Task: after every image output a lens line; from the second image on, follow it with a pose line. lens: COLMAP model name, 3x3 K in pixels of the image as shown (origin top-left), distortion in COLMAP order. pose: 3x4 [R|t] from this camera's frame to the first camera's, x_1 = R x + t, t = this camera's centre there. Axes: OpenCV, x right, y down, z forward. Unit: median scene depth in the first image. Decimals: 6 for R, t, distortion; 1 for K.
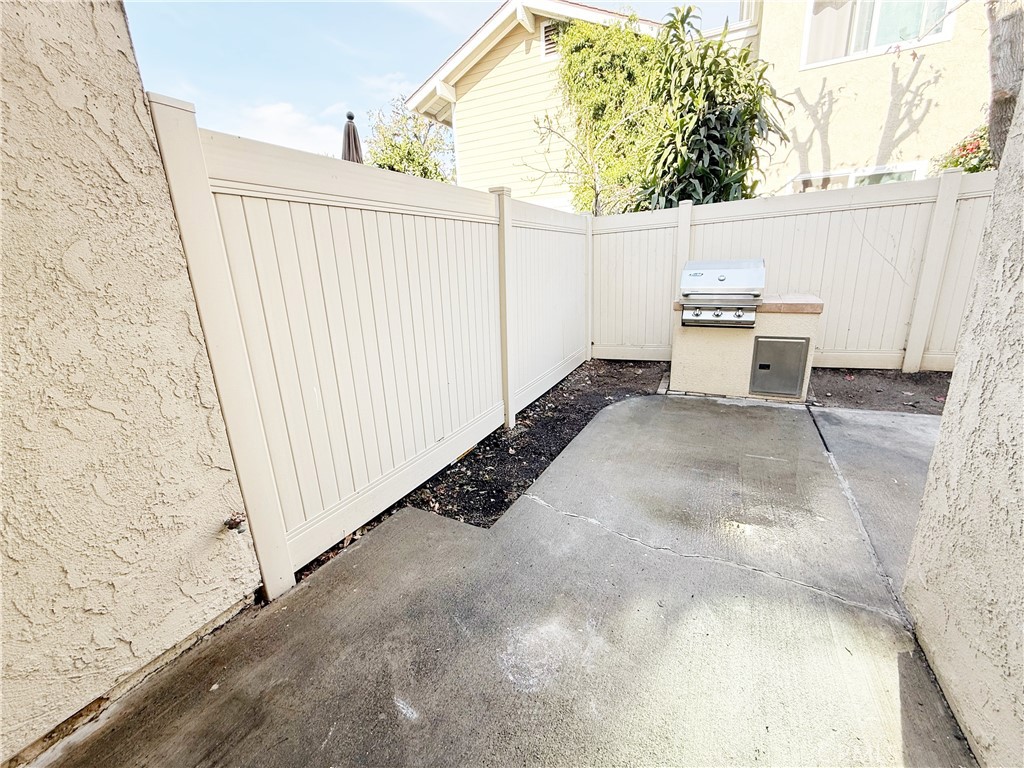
lens RADIAL K [[406.1, 0, 523.5], [0, 406.1, 384.5], [0, 0, 1]] dist [0.000436, 0.000029]
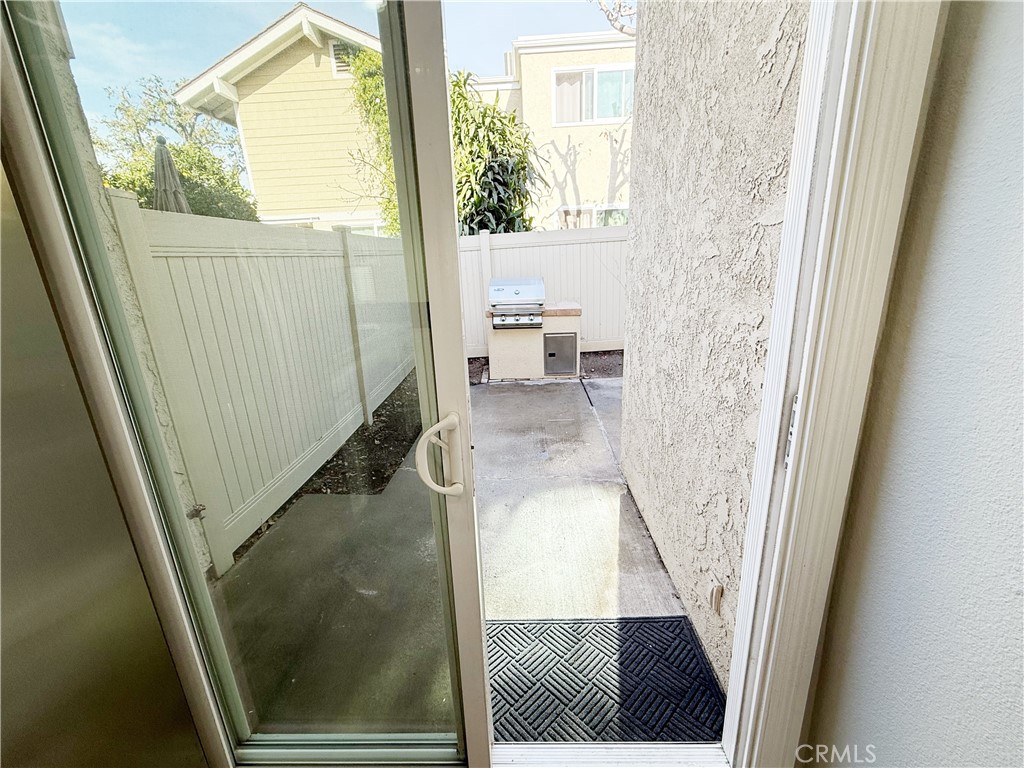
lens RADIAL K [[407.5, 0, 510.0], [0, 407.5, 384.9], [0, 0, 1]] dist [0.000243, 0.000177]
pose [[0.910478, -0.115185, 0.397194, -0.089547], [0.115559, 0.993032, 0.023083, 0.008209], [-0.397085, 0.024882, 0.917444, -0.191106]]
